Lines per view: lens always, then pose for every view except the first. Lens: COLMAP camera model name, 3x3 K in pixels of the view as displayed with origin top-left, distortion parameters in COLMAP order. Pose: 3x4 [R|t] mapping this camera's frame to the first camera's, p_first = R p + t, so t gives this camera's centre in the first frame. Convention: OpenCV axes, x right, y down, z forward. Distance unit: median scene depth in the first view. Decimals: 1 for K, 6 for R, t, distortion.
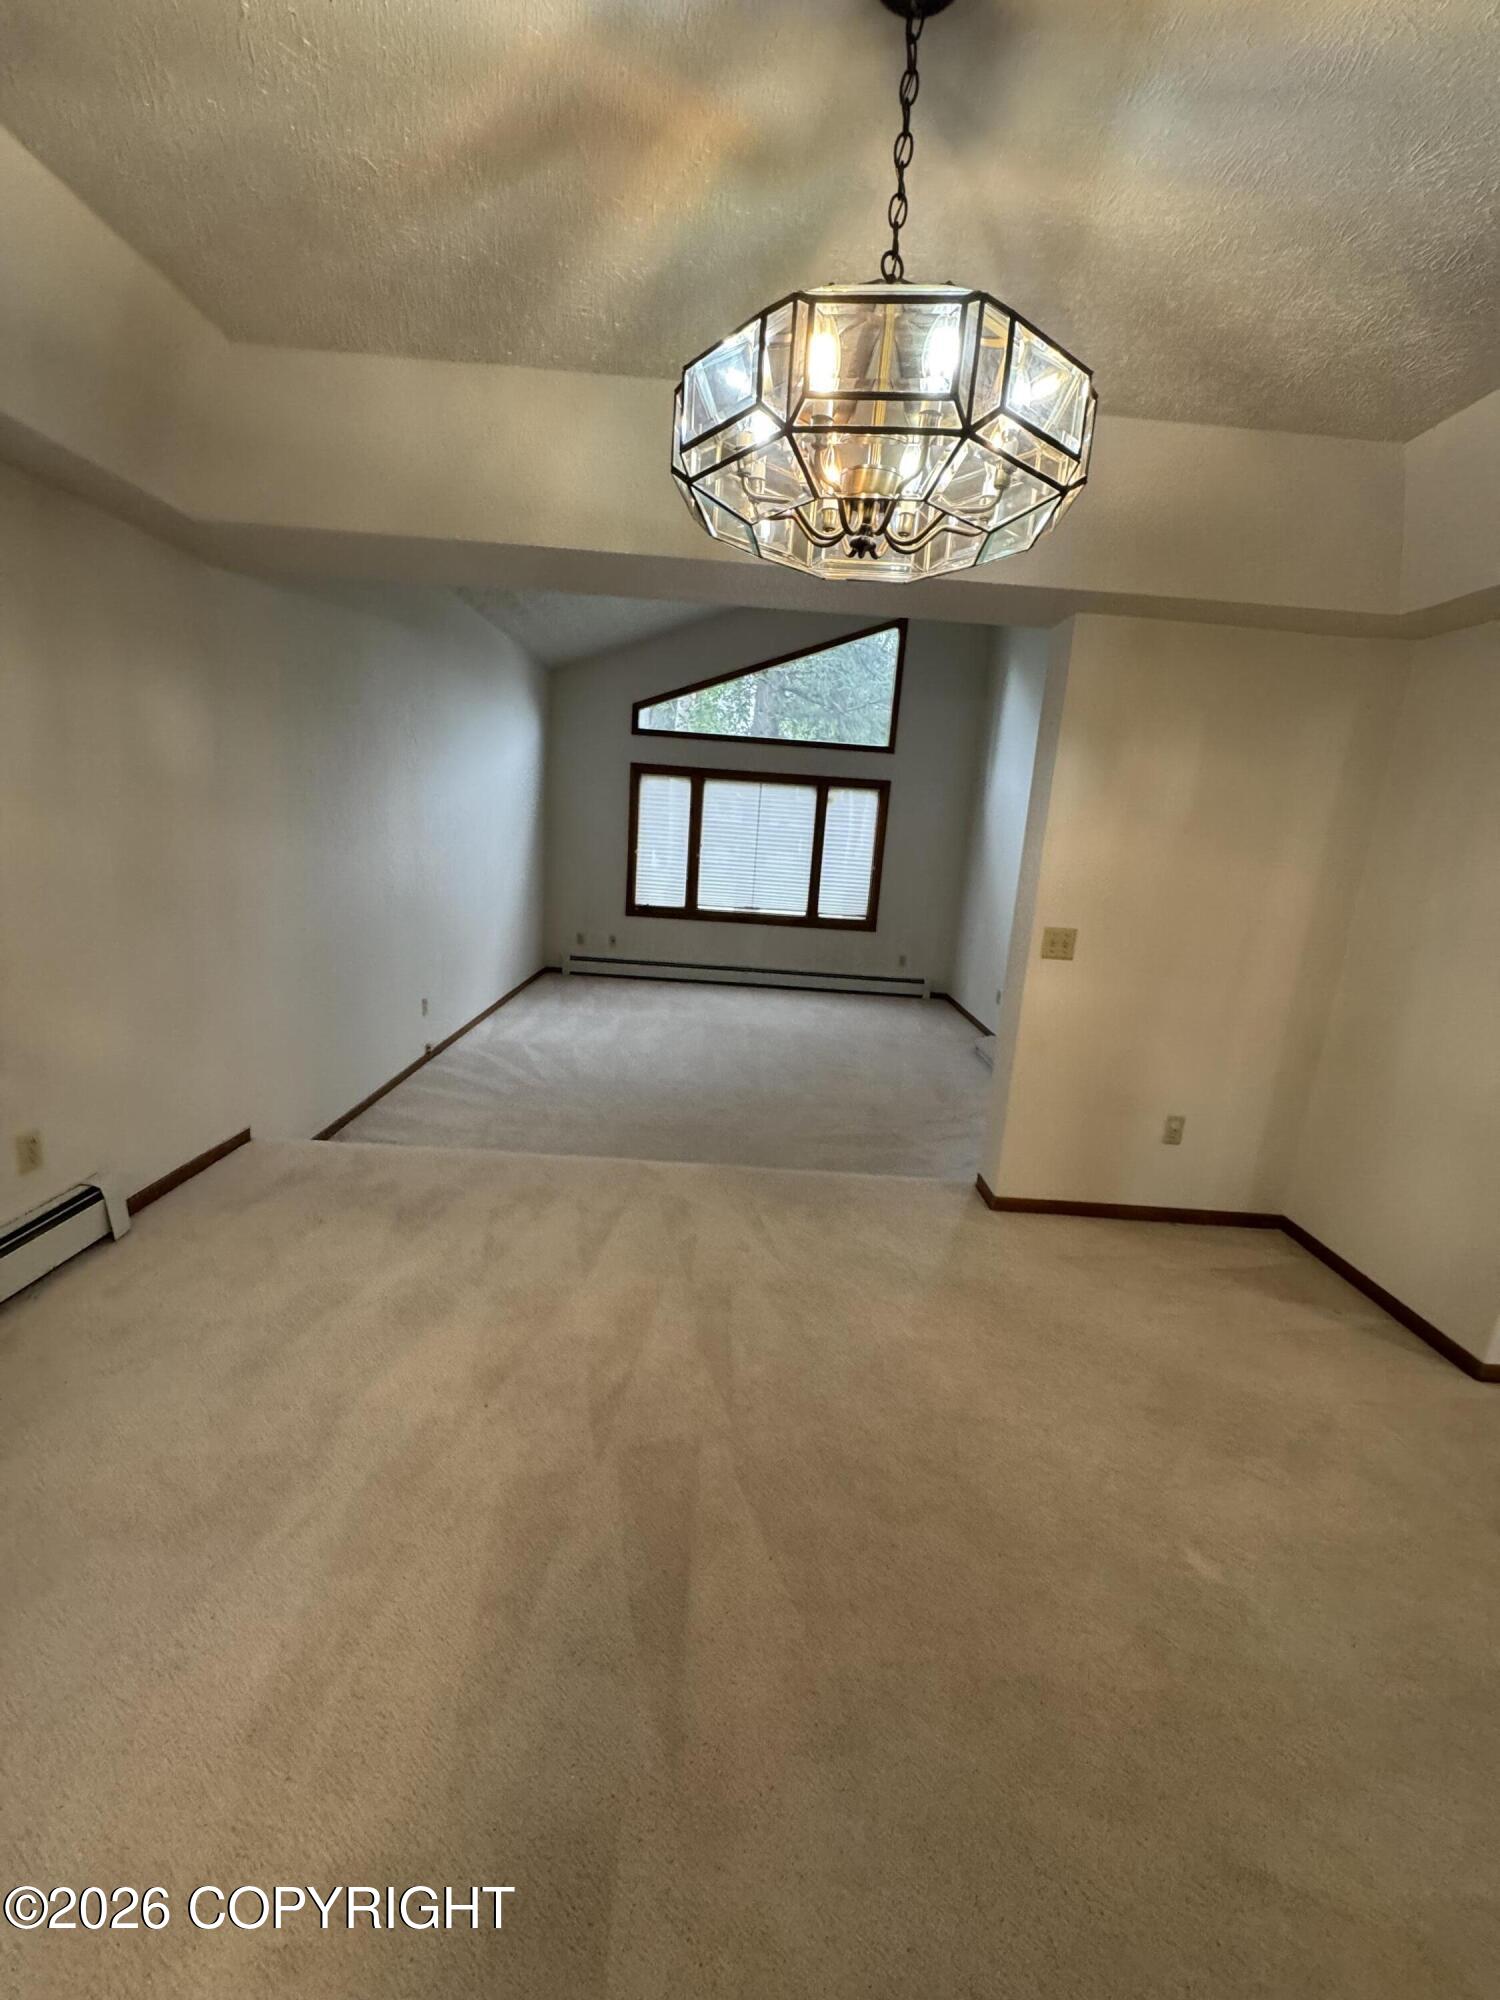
lens RADIAL K [[805.3, 0, 750.0], [0, 805.3, 1000.0], [0, 0, 1]] dist [-0.000942, -0.000066]
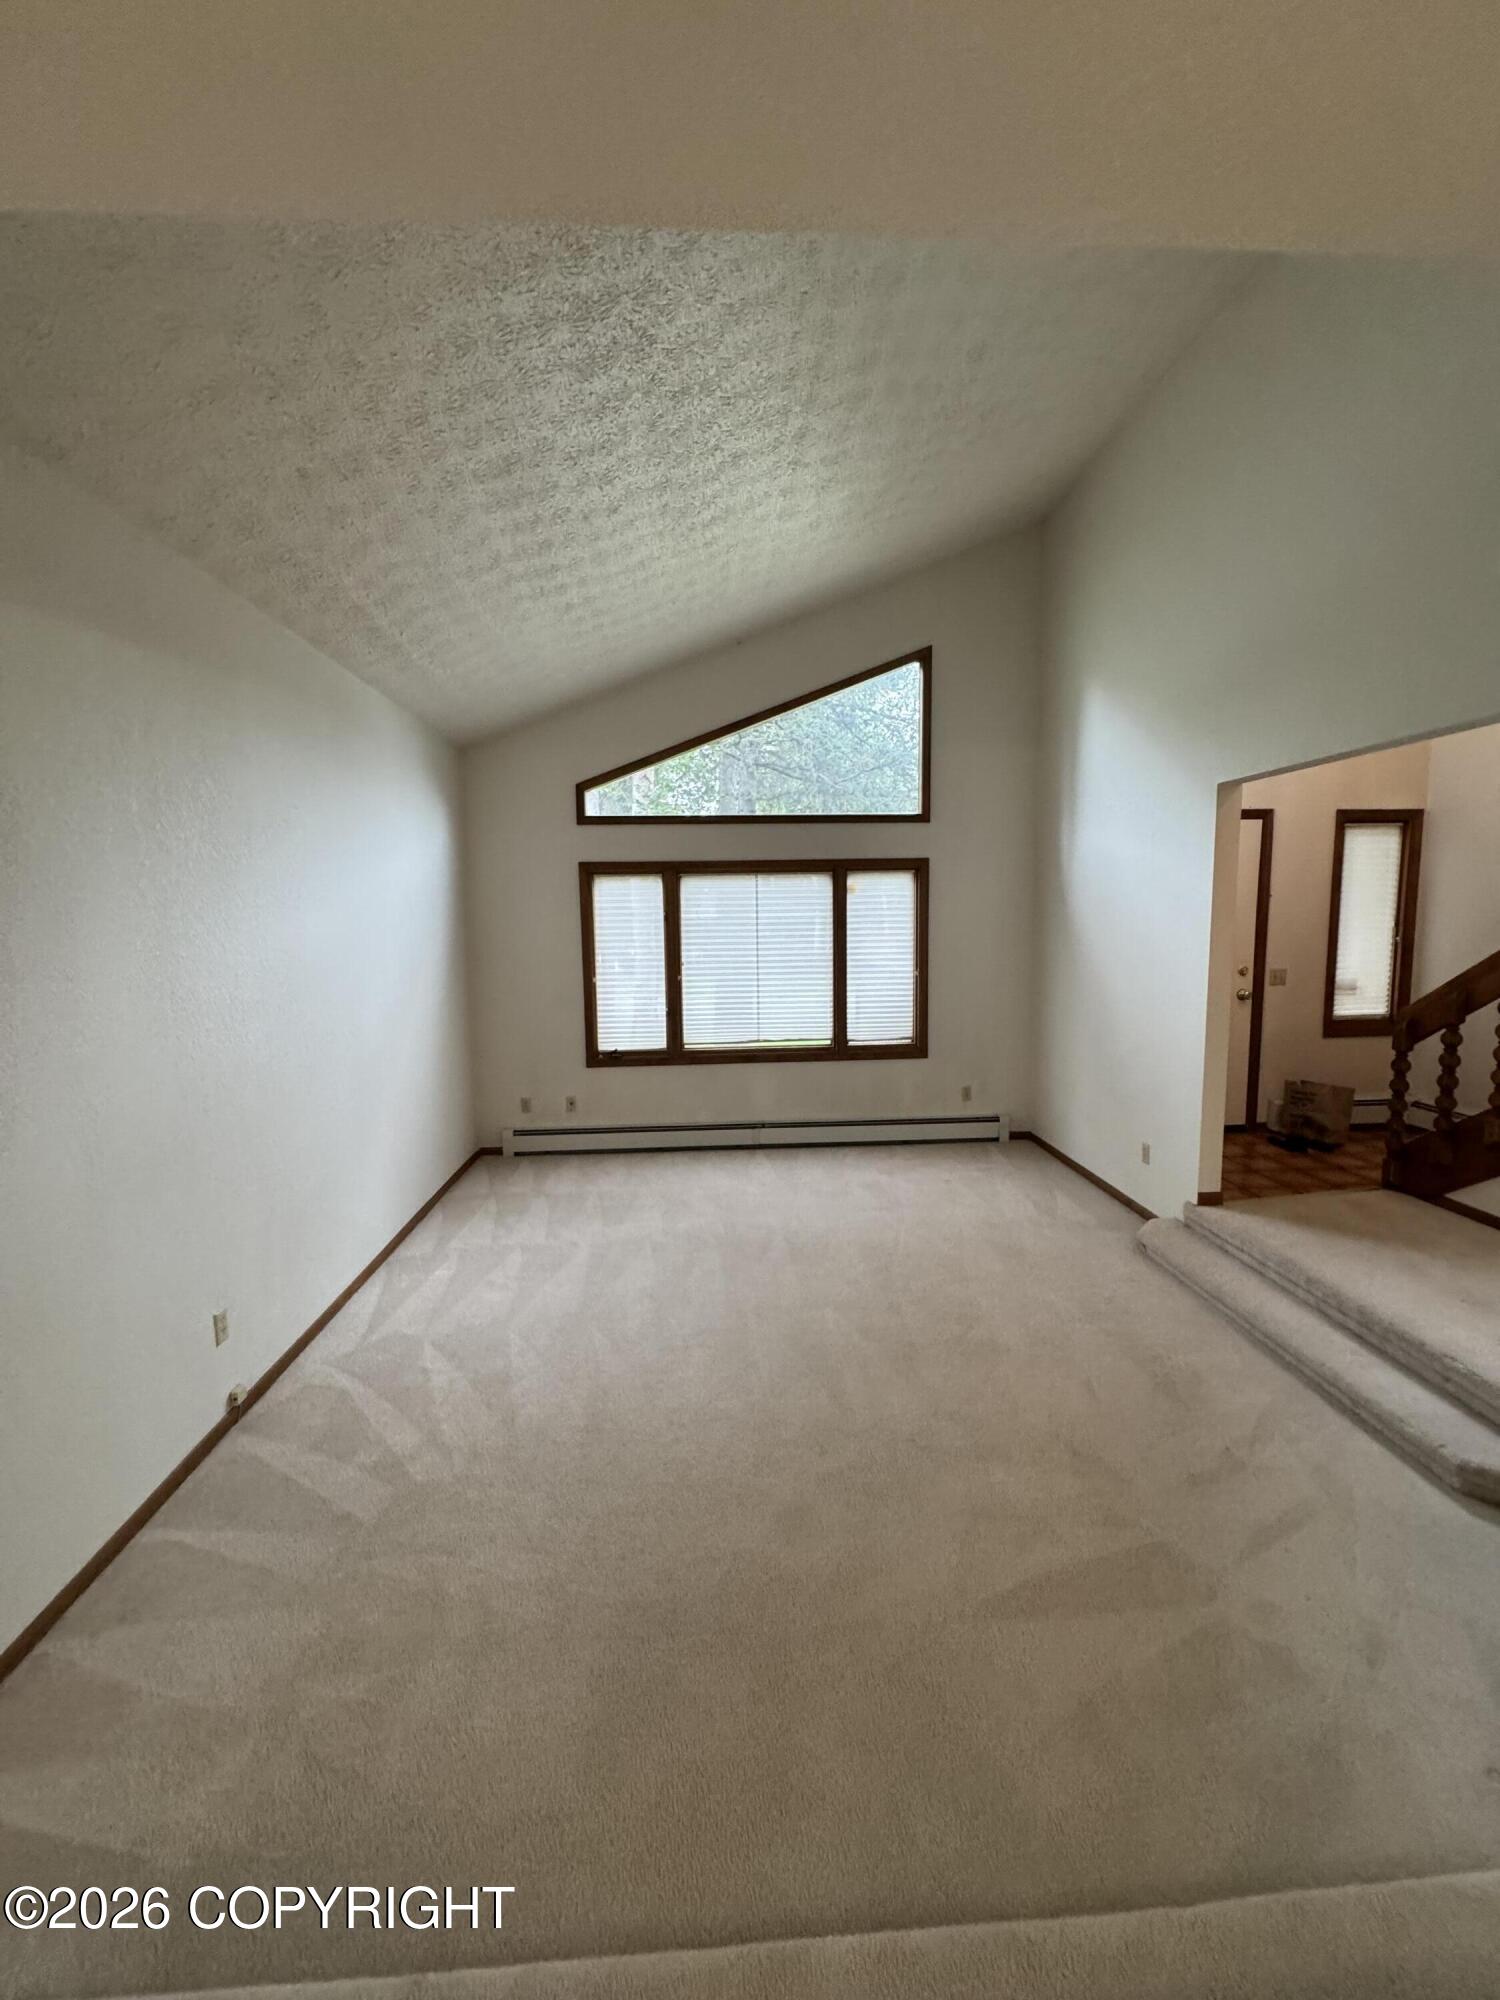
lens RADIAL K [[805.7, 0, 757.1], [0, 805.7, 1007.0], [0, 0, 1]] dist [-0.001360, -0.000173]
pose [[0.994766, -0.088430, 0.051203, -0.036238], [0.093094, 0.990890, -0.097315, -0.078912], [-0.042131, 0.101572, 0.993936, 0.285006]]
